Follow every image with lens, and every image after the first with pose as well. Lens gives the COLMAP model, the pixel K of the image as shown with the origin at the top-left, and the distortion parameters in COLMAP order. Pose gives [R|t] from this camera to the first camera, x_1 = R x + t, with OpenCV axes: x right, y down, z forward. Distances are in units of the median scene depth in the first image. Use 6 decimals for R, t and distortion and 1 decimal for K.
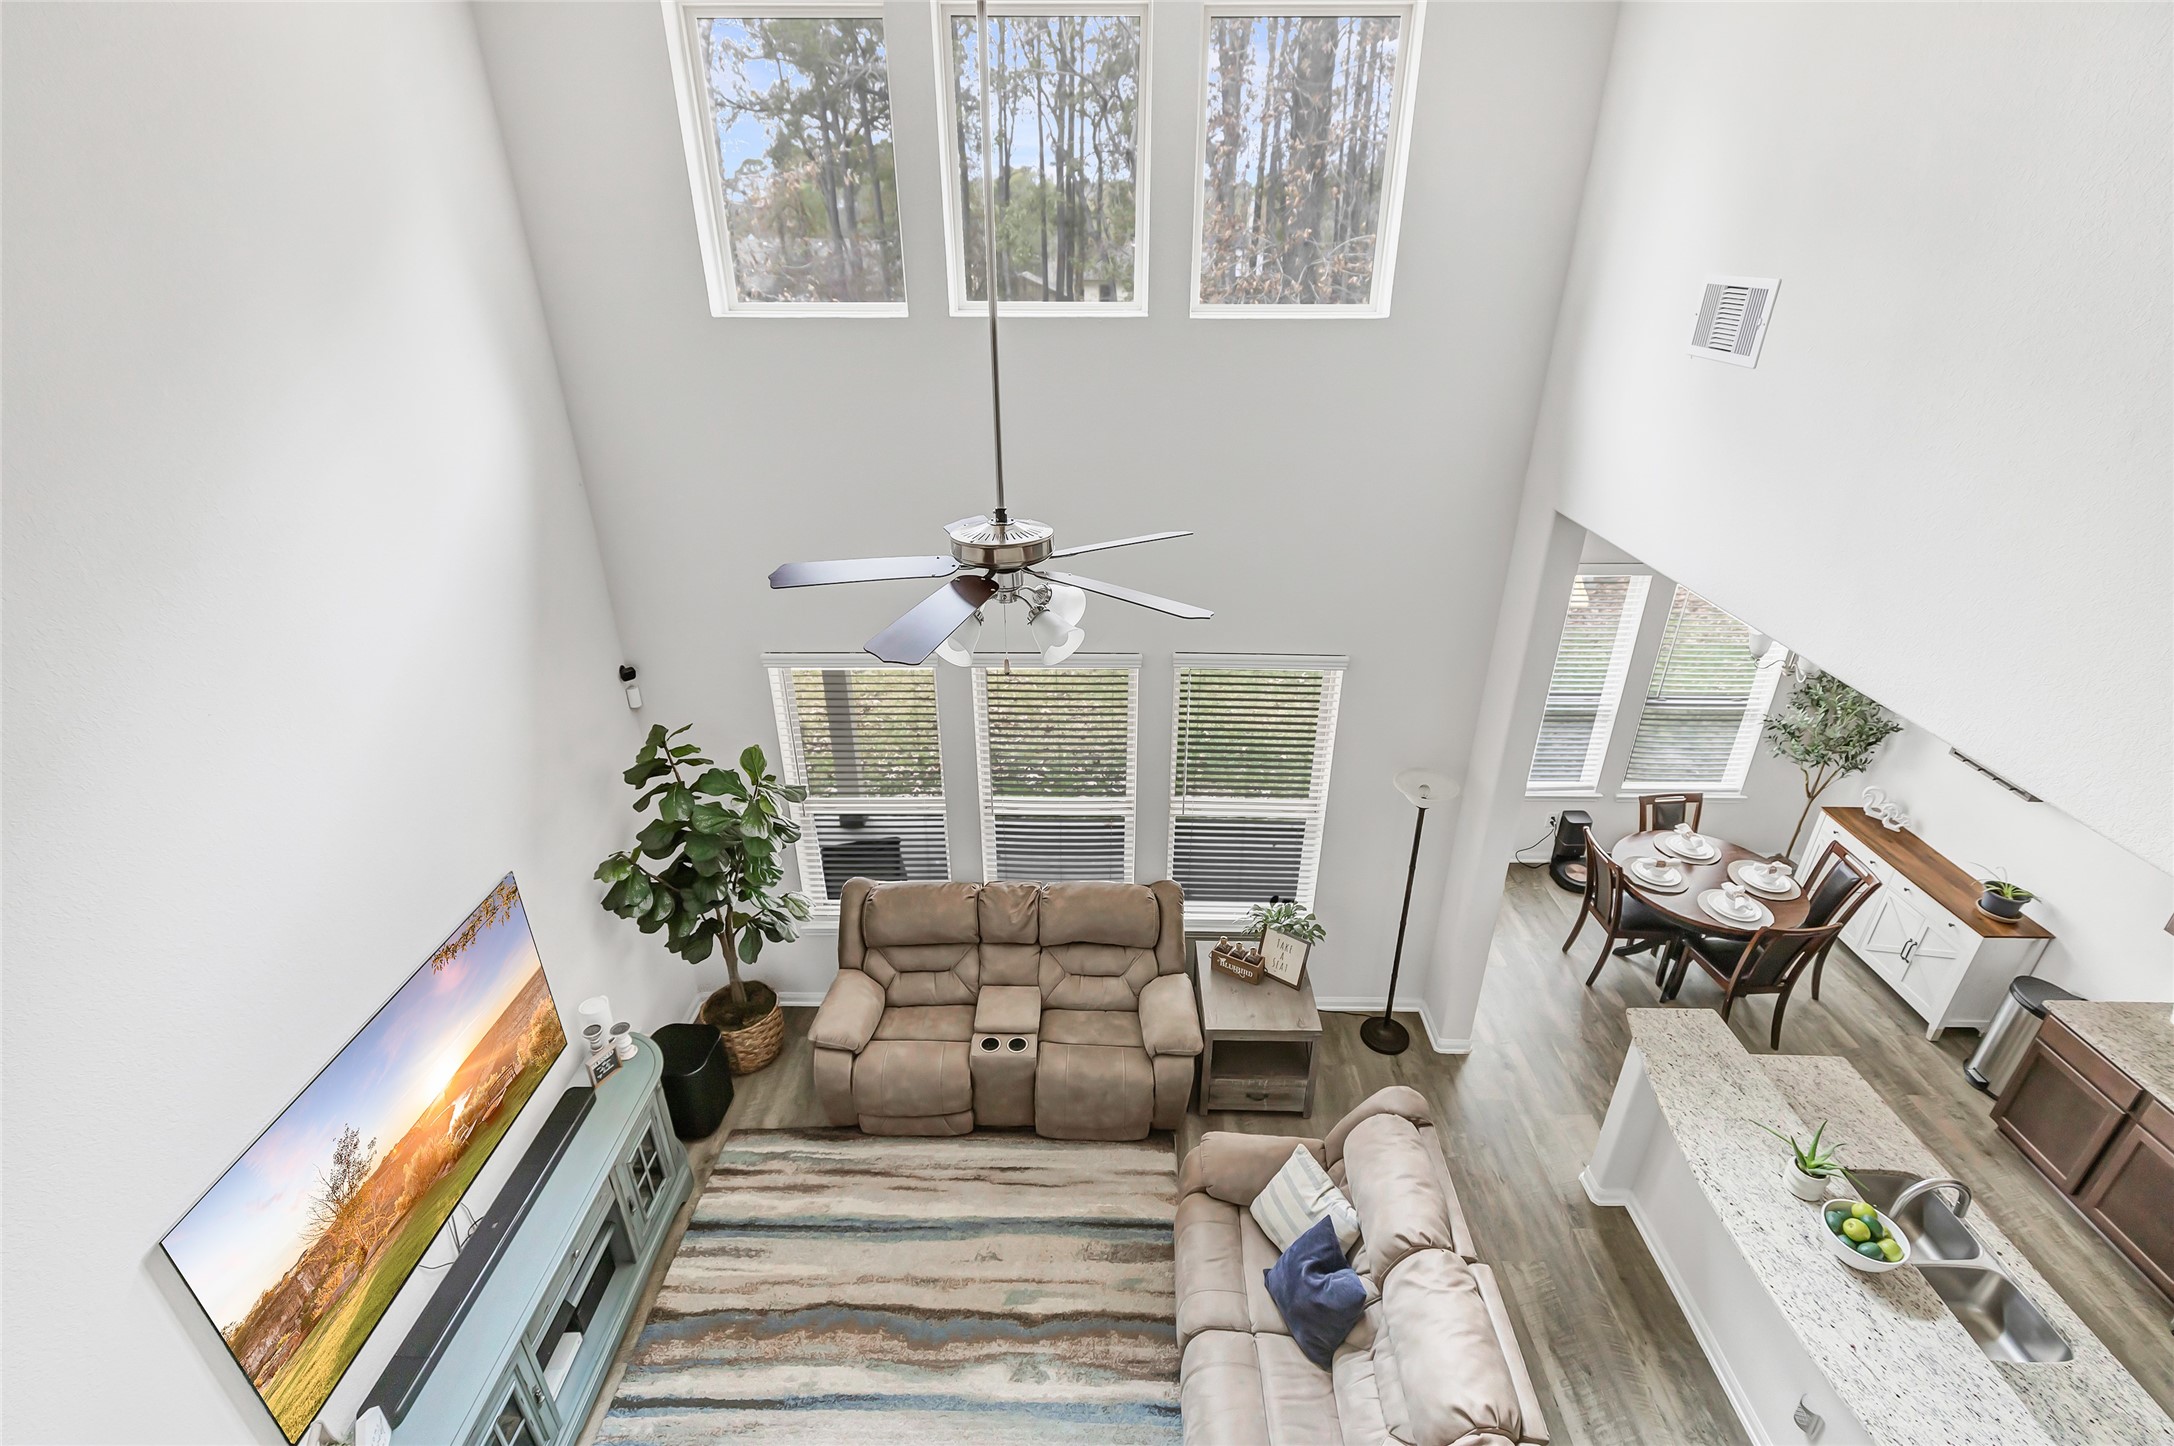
lens RADIAL K [[1001.7, 0, 1073.0], [0, 1001.7, 713.6], [0, 0, 1]] dist [-0.003935, -0.001204]
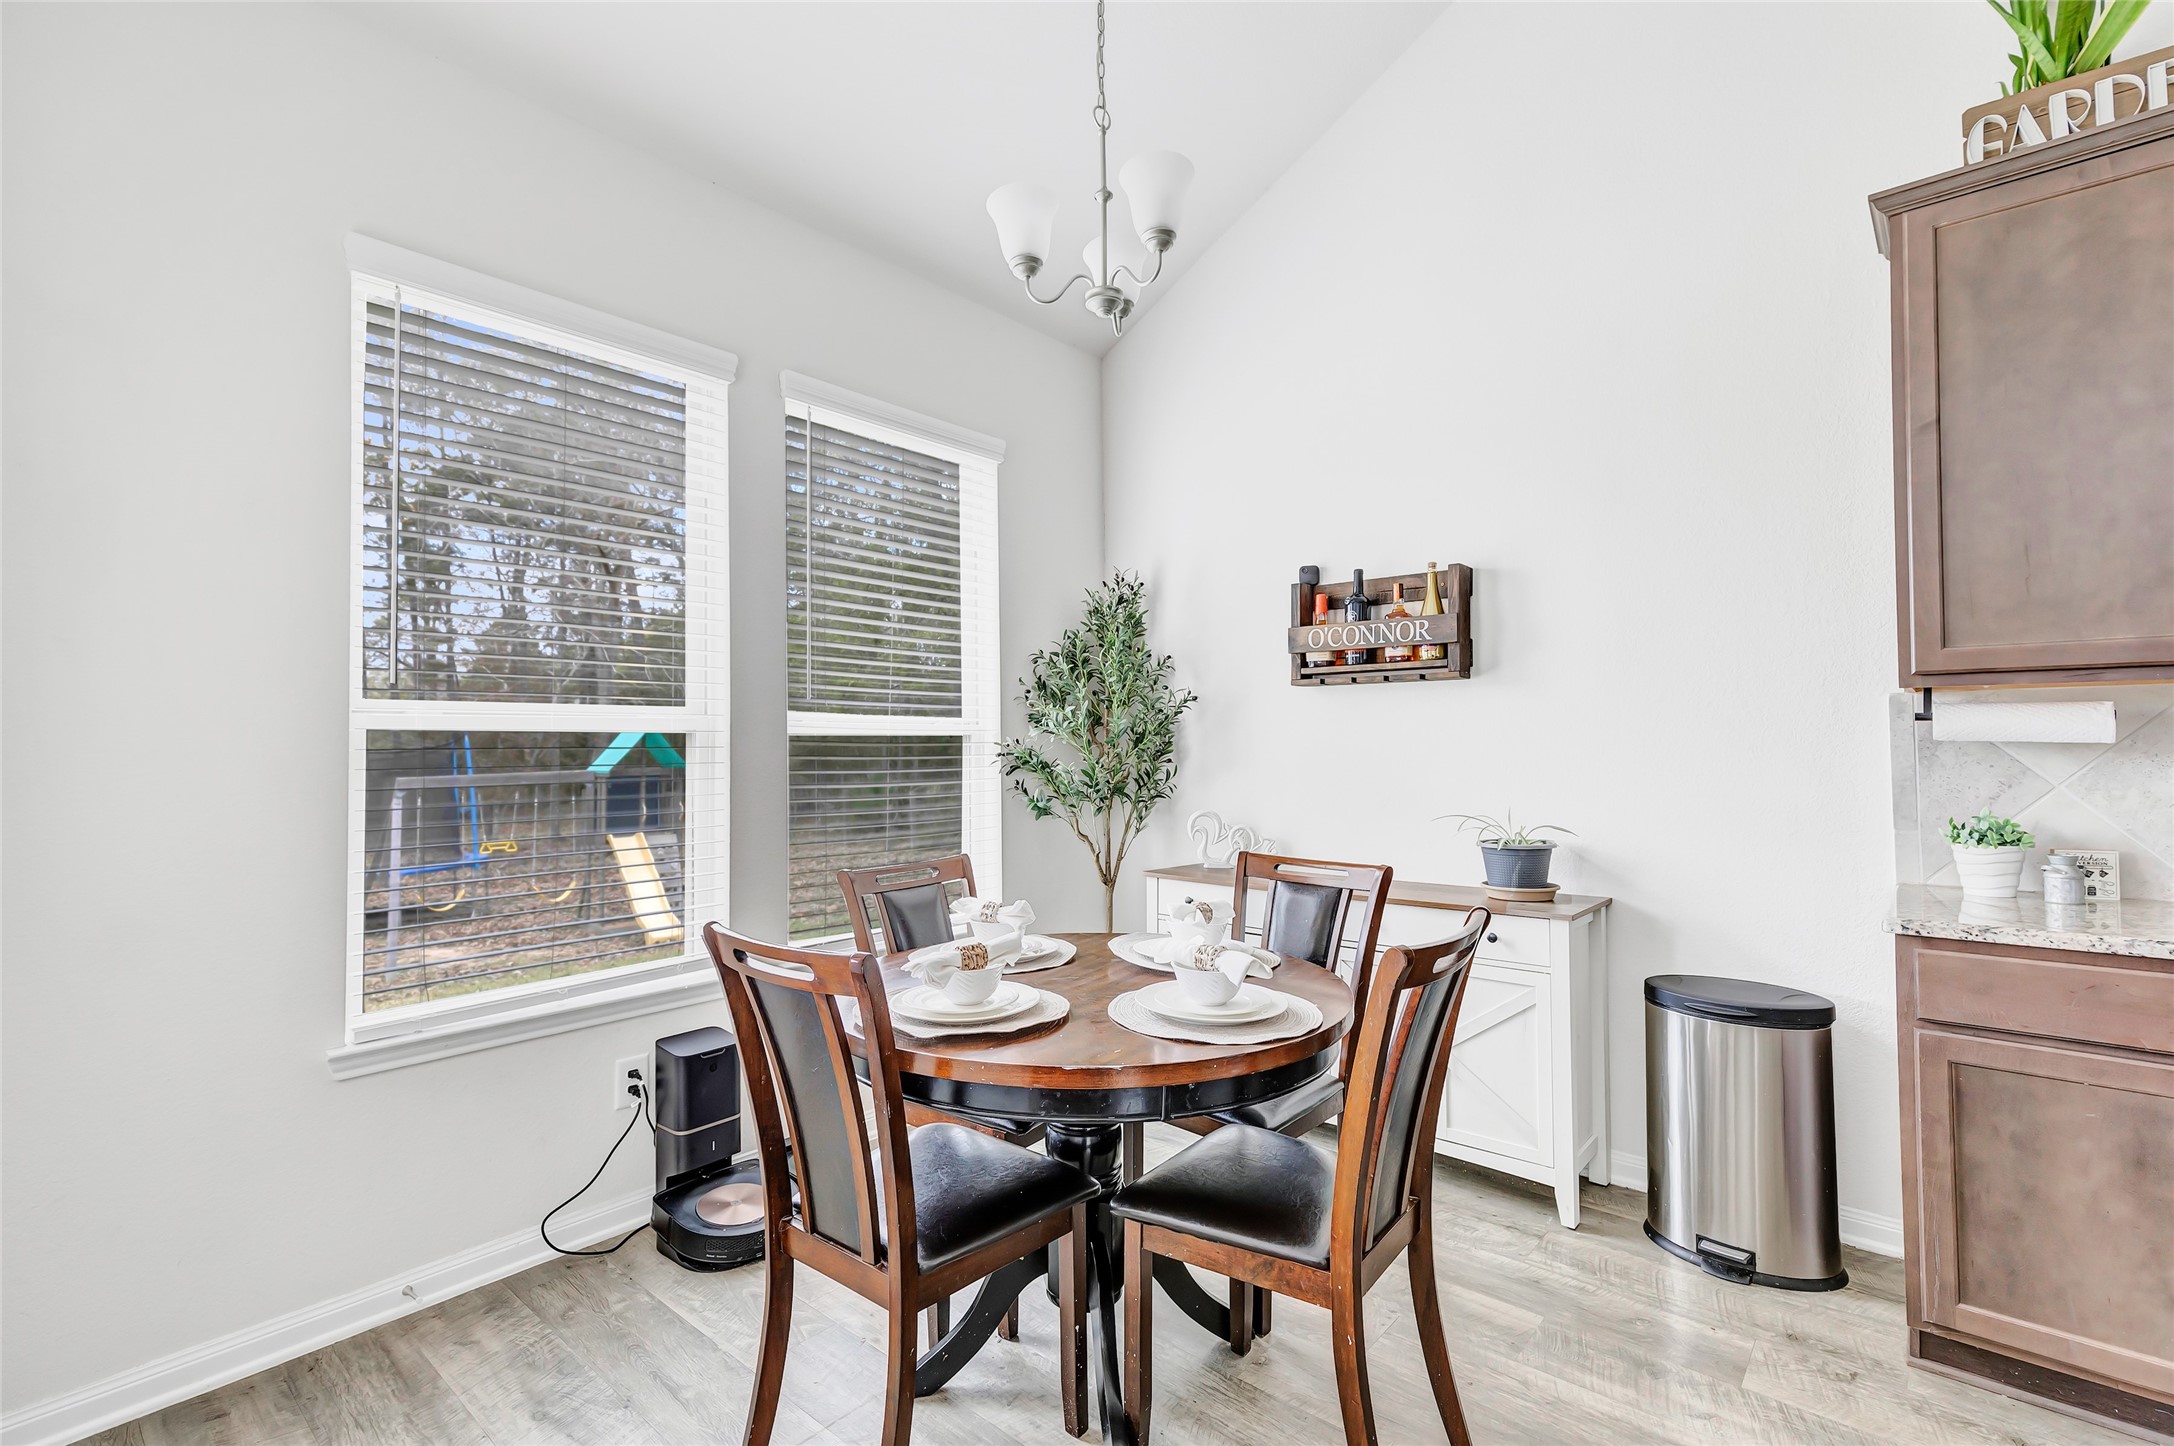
lens RADIAL K [[1001.7, 0, 1093.9], [0, 1001.7, 709.4], [0, 0, 1]] dist [-0.003935, -0.001204]
pose [[0.645070, 0.002136, 0.764120, 0.332071], [0.347038, 0.890095, -0.295458, 0.155759], [-0.680770, 0.455770, 0.573433, 0.663219]]
